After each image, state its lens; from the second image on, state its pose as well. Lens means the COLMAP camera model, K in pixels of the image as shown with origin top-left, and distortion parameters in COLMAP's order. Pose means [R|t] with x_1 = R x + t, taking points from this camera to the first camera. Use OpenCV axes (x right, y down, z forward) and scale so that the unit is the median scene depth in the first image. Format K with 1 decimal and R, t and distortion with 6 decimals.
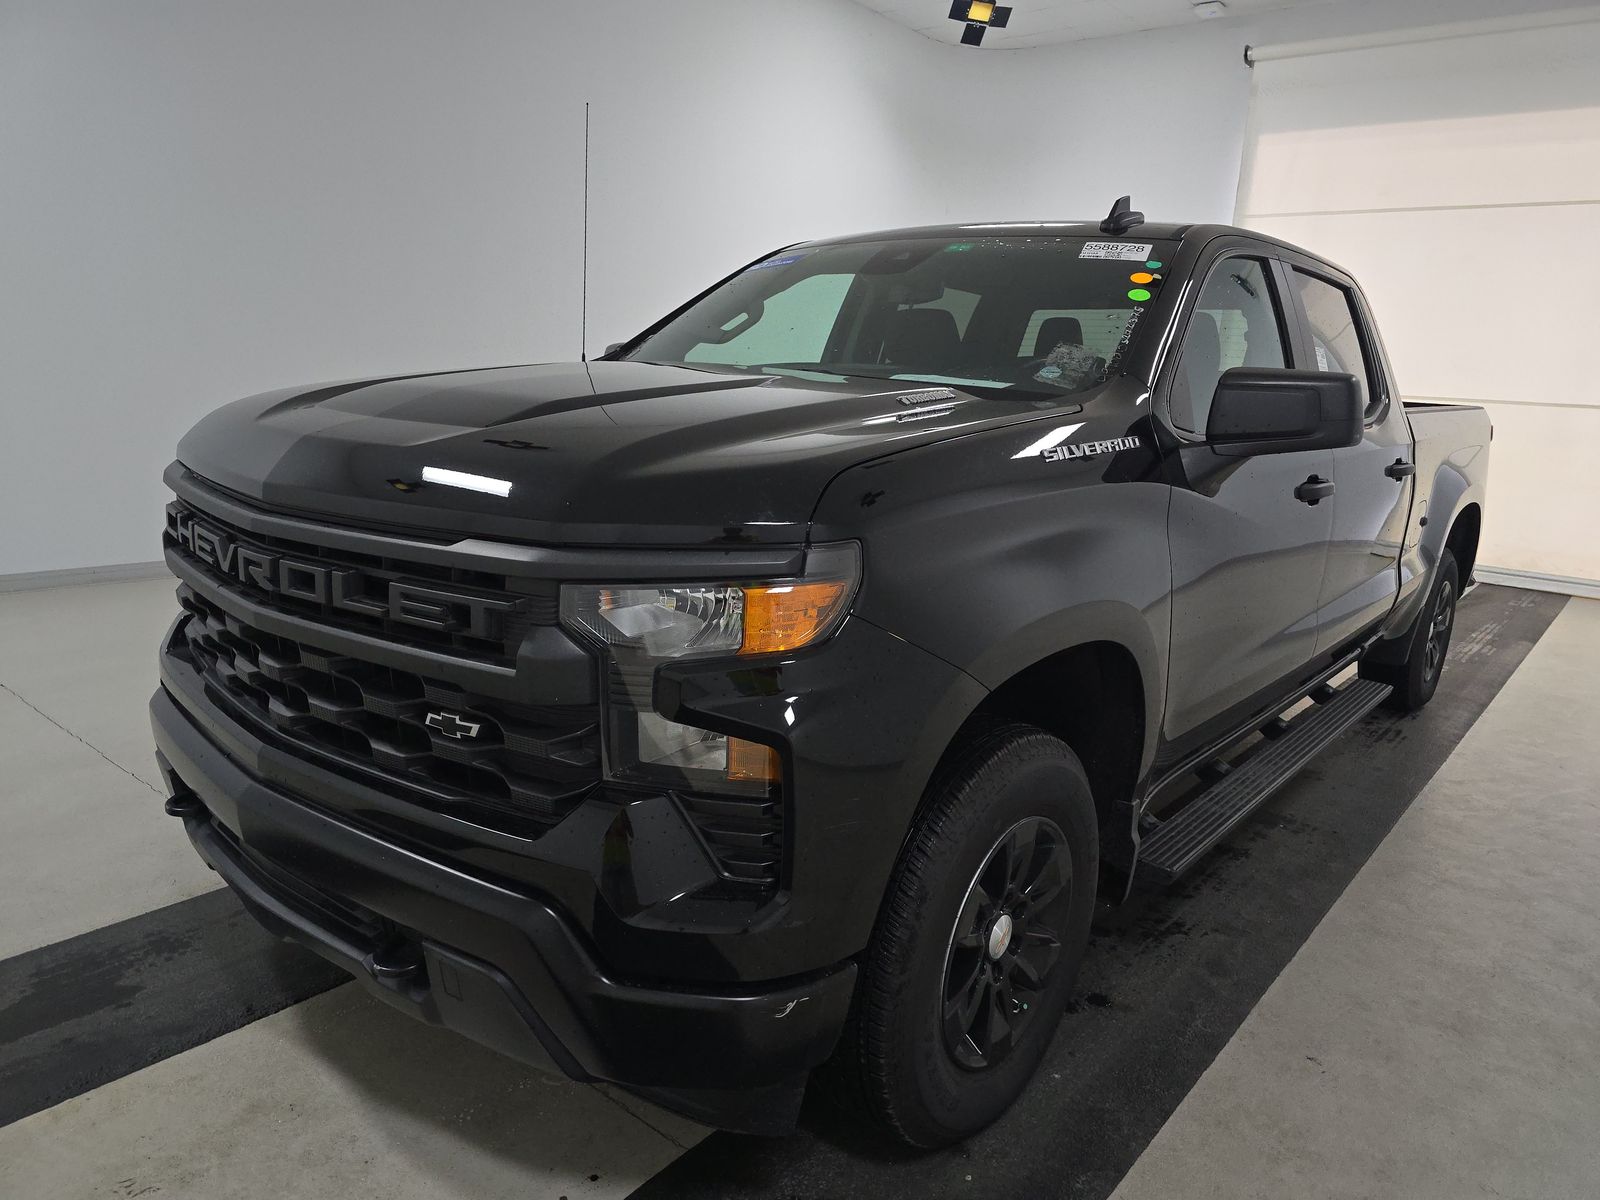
lens RADIAL K [[1083.3, 0, 802.6], [0, 1083.3, 601.7], [0, 0, 1]] dist [0.010200, 0.003639]
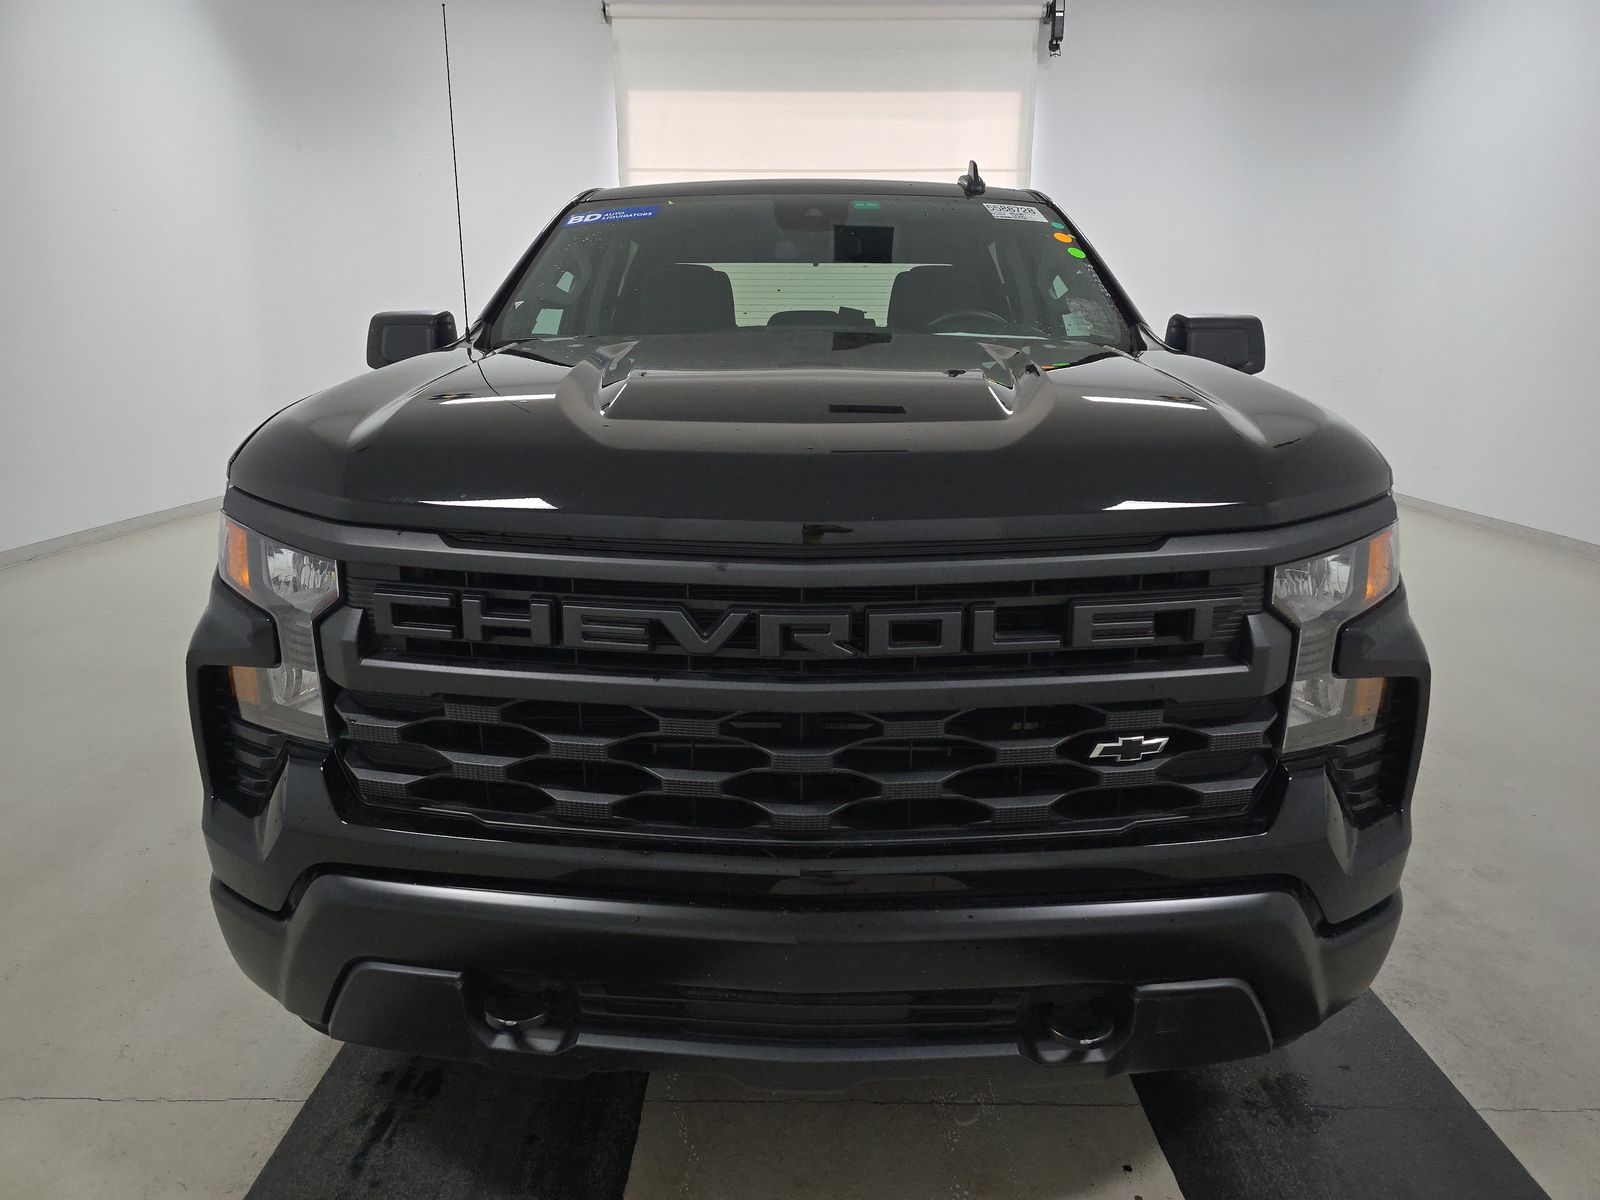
lens RADIAL K [[1083.3, 0, 802.6], [0, 1083.3, 601.7], [0, 0, 1]] dist [0.010200, 0.003639]
pose [[0.756155, -0.195821, 0.624406, -1.008382], [0.165504, 0.980384, 0.107035, -0.139349], [-0.633117, 0.022407, 0.773731, 0.441994]]
